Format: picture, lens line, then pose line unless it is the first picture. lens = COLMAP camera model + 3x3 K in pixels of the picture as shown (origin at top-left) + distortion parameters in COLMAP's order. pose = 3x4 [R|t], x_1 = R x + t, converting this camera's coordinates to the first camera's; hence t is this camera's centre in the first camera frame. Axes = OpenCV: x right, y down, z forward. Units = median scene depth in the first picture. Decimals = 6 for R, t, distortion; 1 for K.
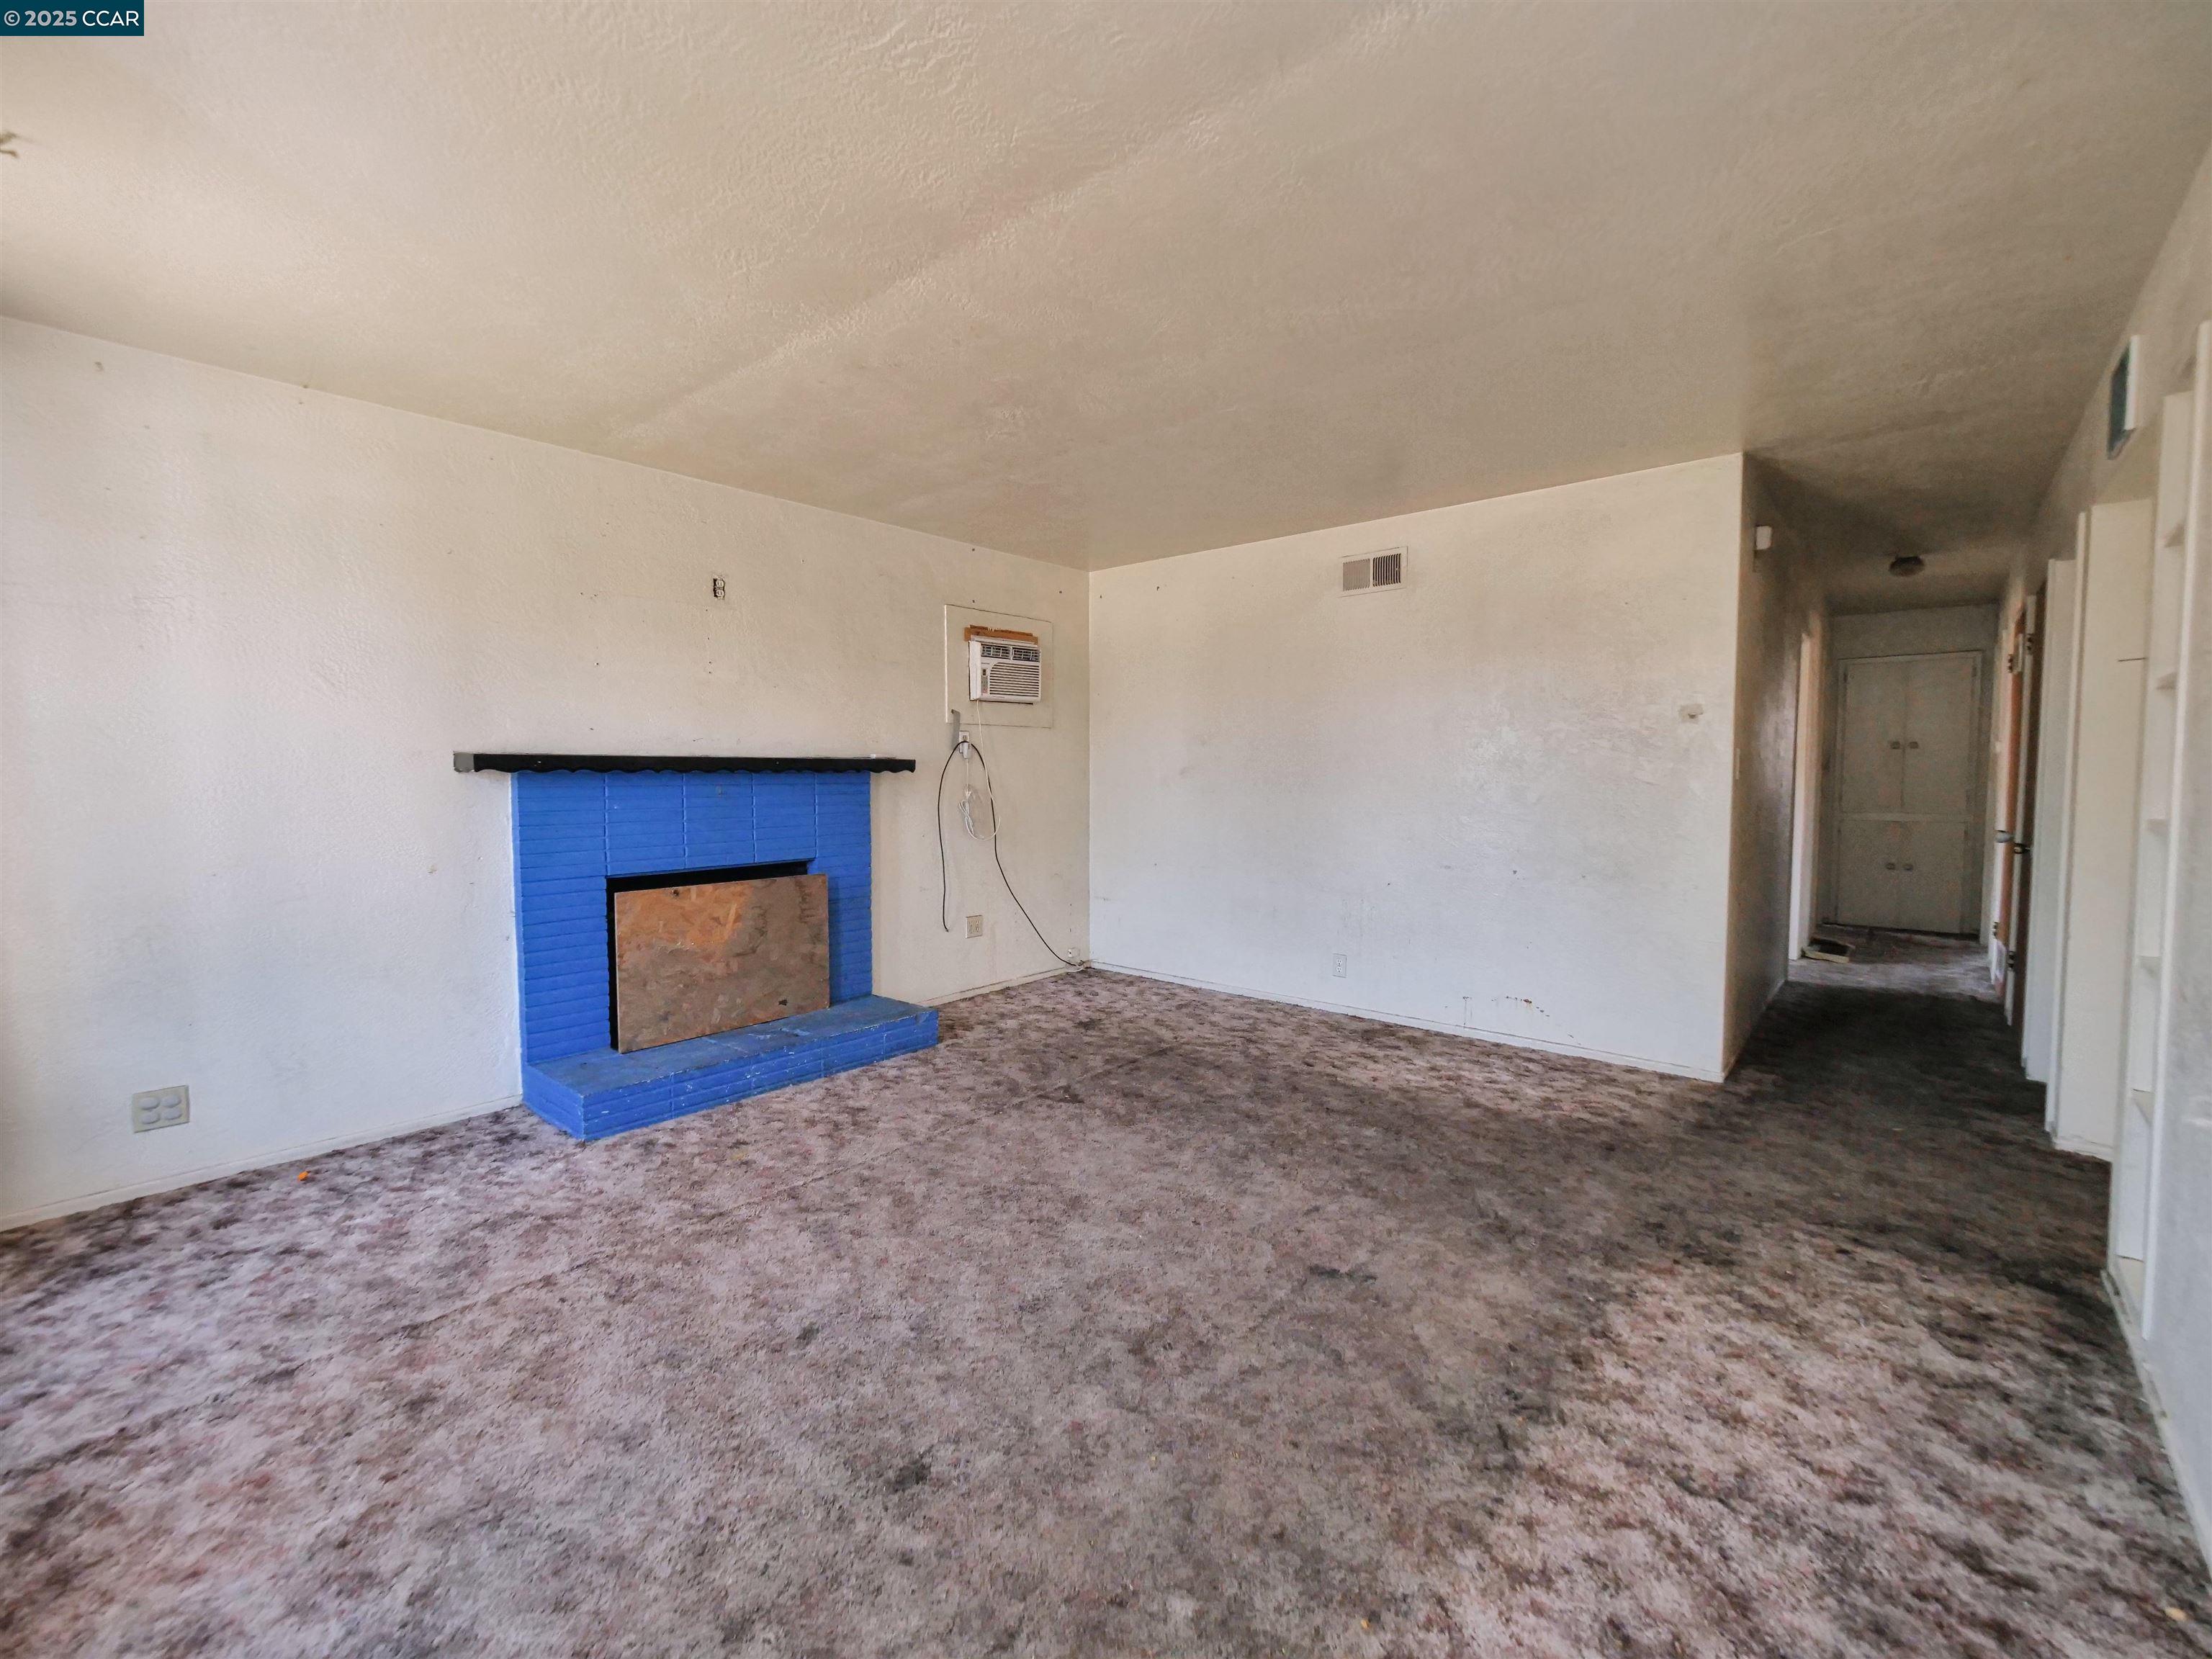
lens RADIAL K [[942.5, 0, 1090.0], [0, 942.5, 825.6], [0, 0, 1]] dist [-0.005103, 0.001219]
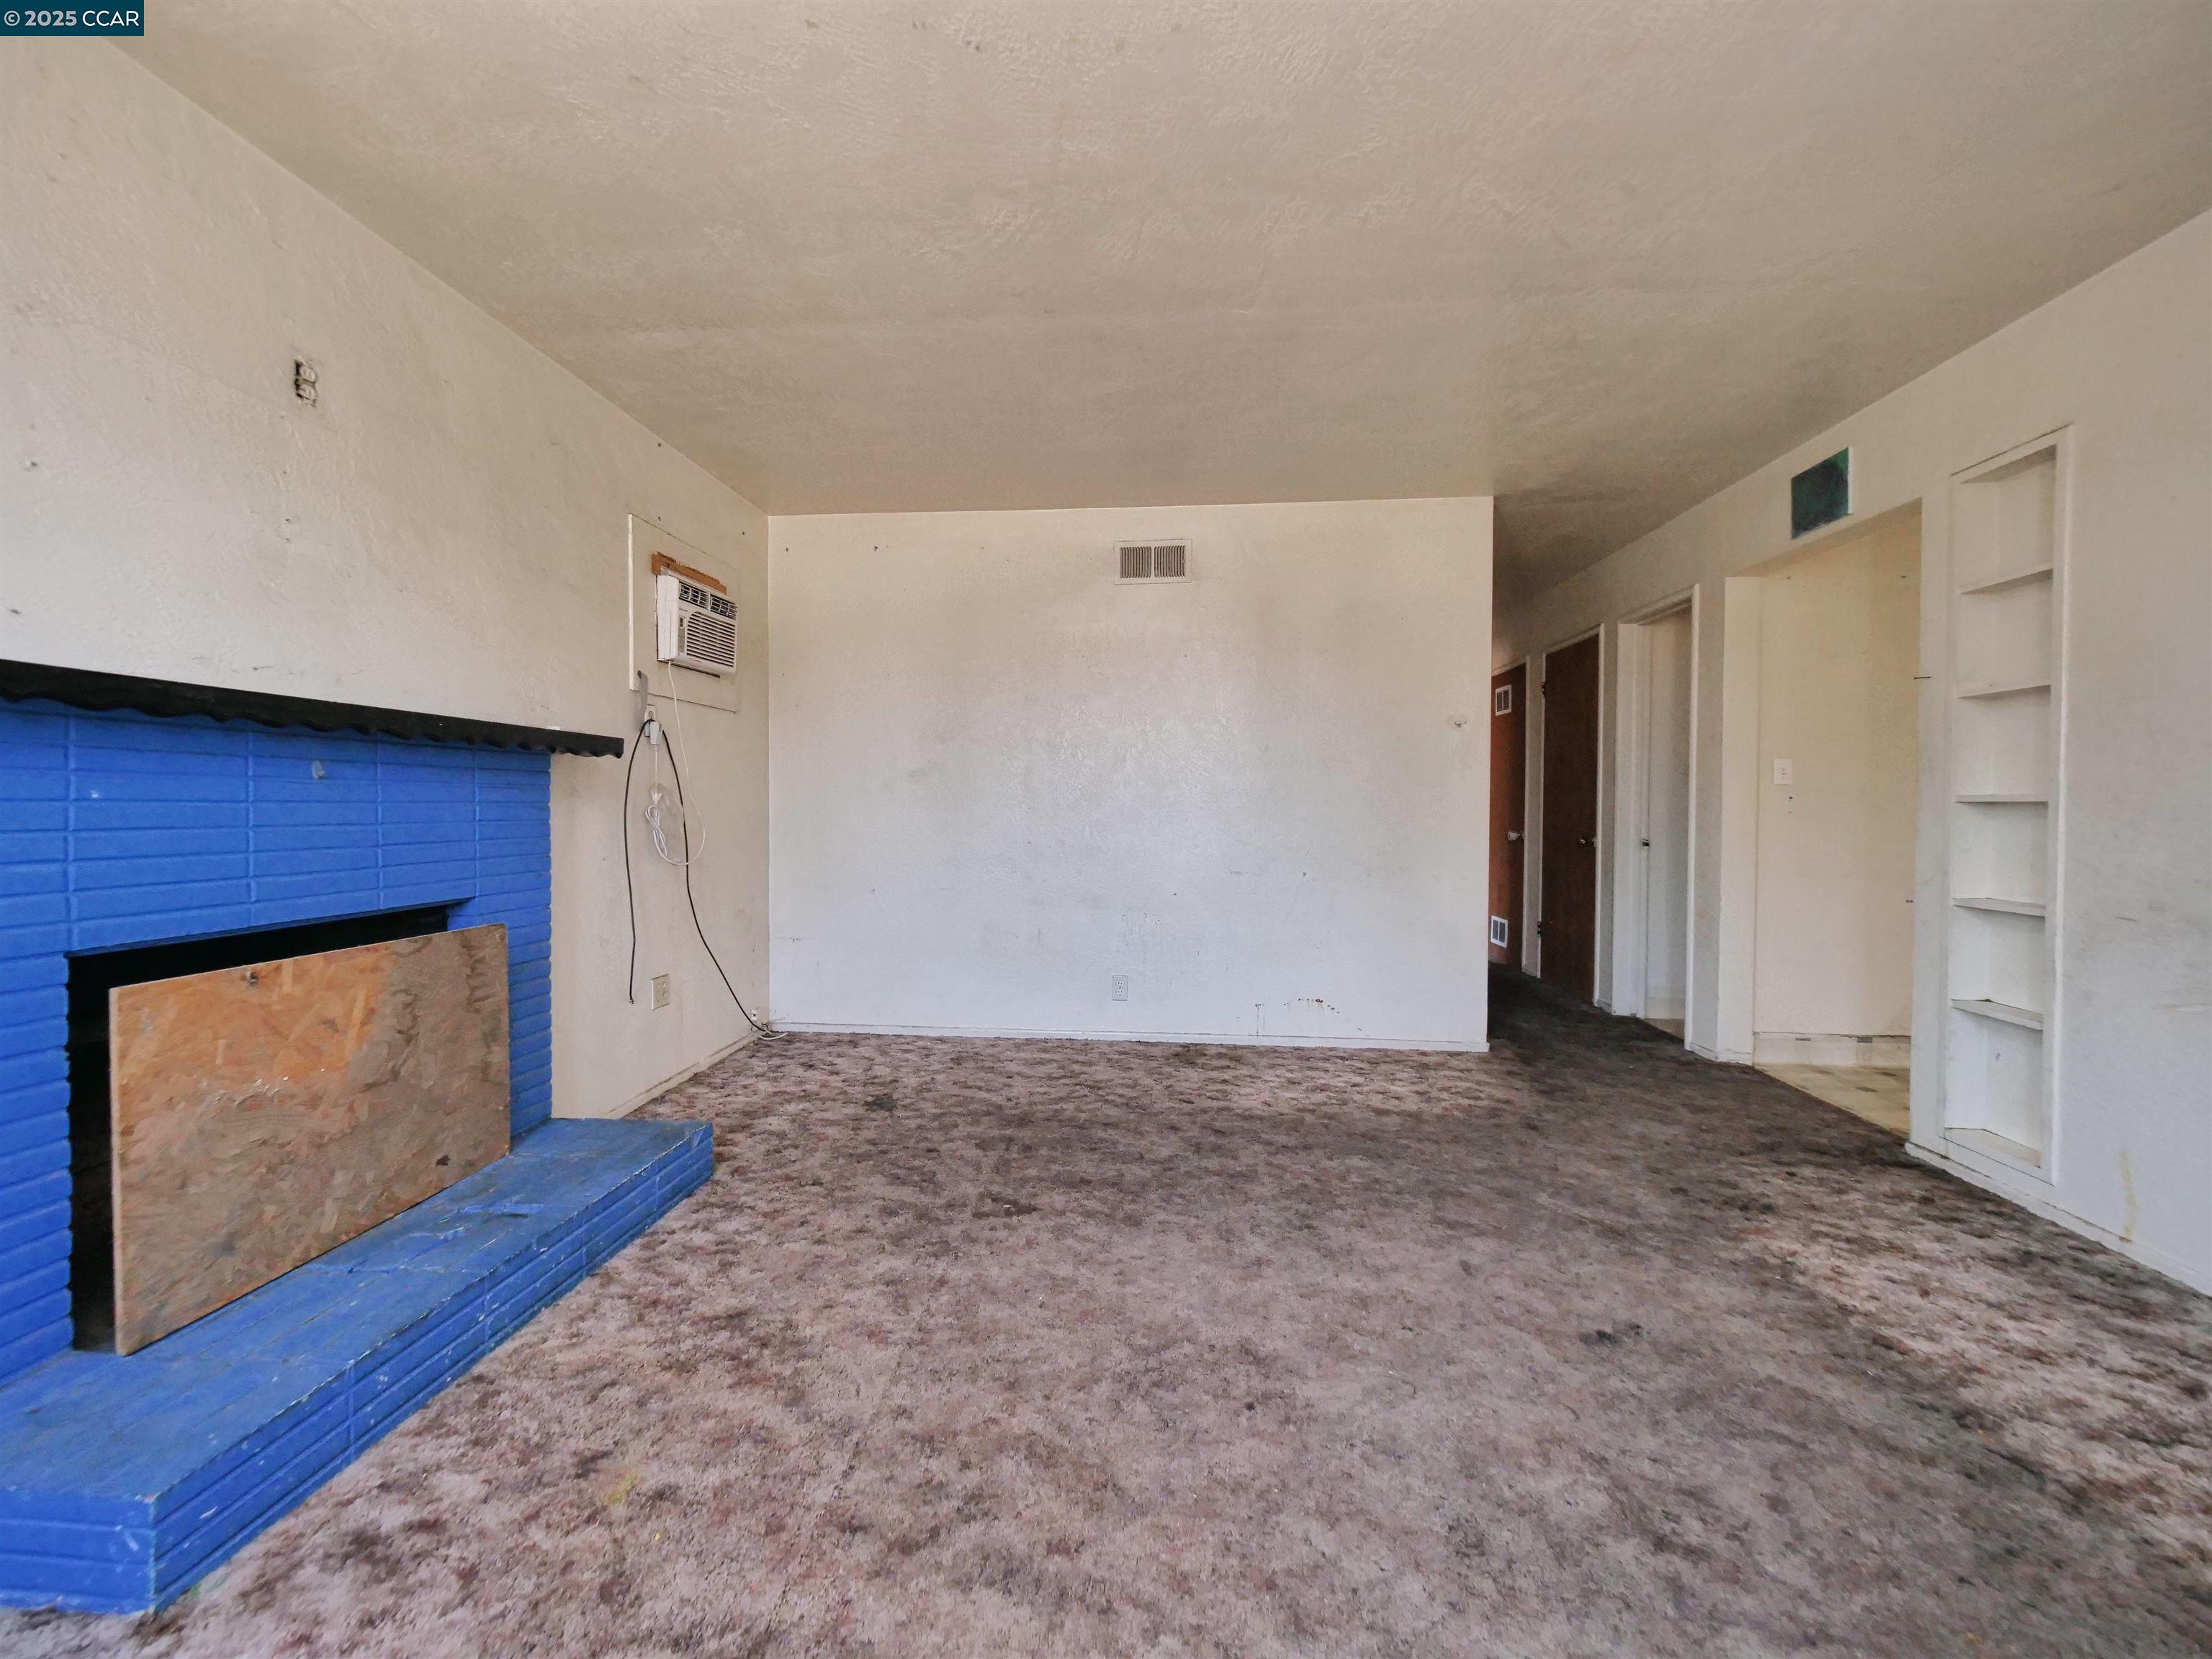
lens RADIAL K [[942.5, 0, 1103.3], [0, 942.5, 827.3], [0, 0, 1]] dist [-0.005103, 0.001219]
pose [[0.811104, -0.010020, 0.584817, -0.355488], [0.029861, 0.999259, -0.024295, 0.019246], [-0.584140, 0.037169, 0.810802, 0.345692]]
